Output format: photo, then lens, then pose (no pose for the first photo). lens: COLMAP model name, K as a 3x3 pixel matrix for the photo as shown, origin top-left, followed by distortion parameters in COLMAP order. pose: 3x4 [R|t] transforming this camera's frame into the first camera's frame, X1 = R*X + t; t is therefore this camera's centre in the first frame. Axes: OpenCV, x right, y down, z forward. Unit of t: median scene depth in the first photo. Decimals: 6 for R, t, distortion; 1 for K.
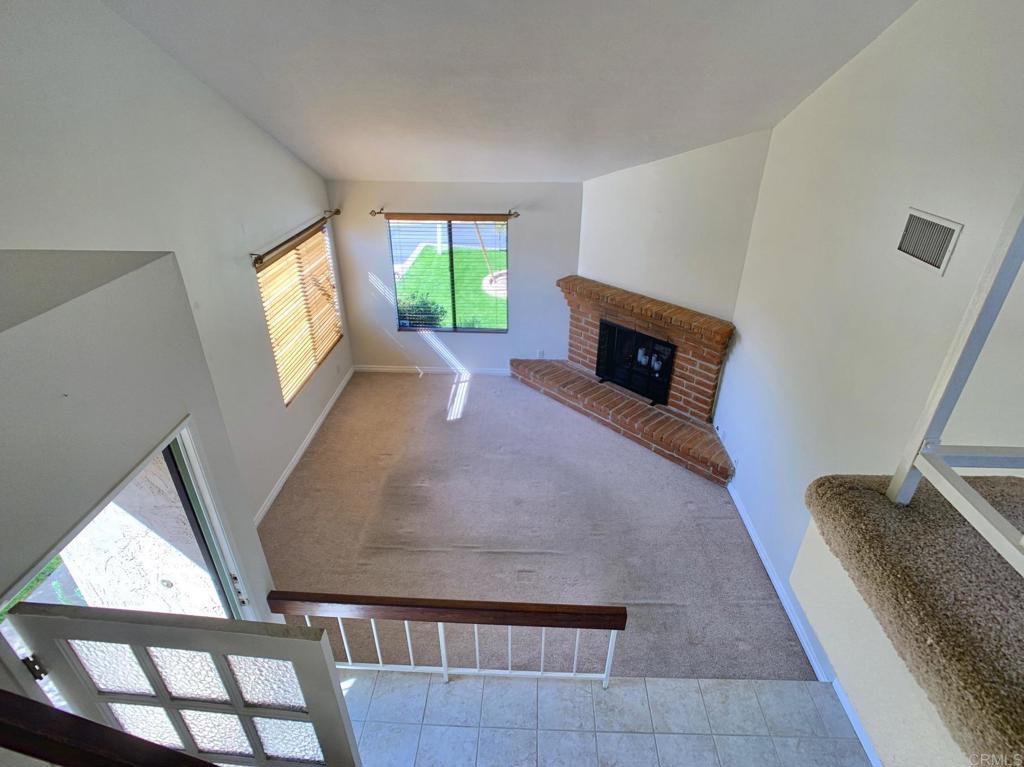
lens RADIAL K [[532.4, 0, 508.4], [0, 532.4, 381.8], [0, 0, 1]] dist [-0.035537, 0.007980]
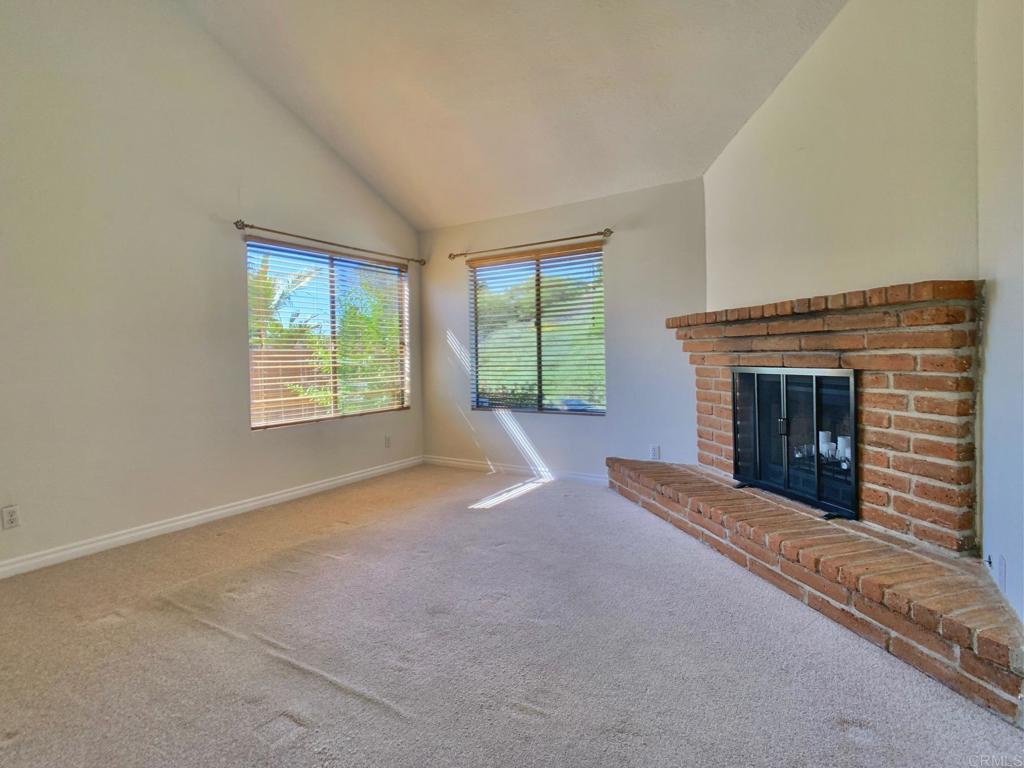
lens RADIAL K [[532.4, 0, 514.5], [0, 532.4, 378.8], [0, 0, 1]] dist [-0.035537, 0.007980]
pose [[0.864664, -0.002153, -0.502346, 0.277253], [-0.226106, 0.891304, -0.393006, 0.183606], [0.448589, 0.453402, 0.770191, 0.489503]]
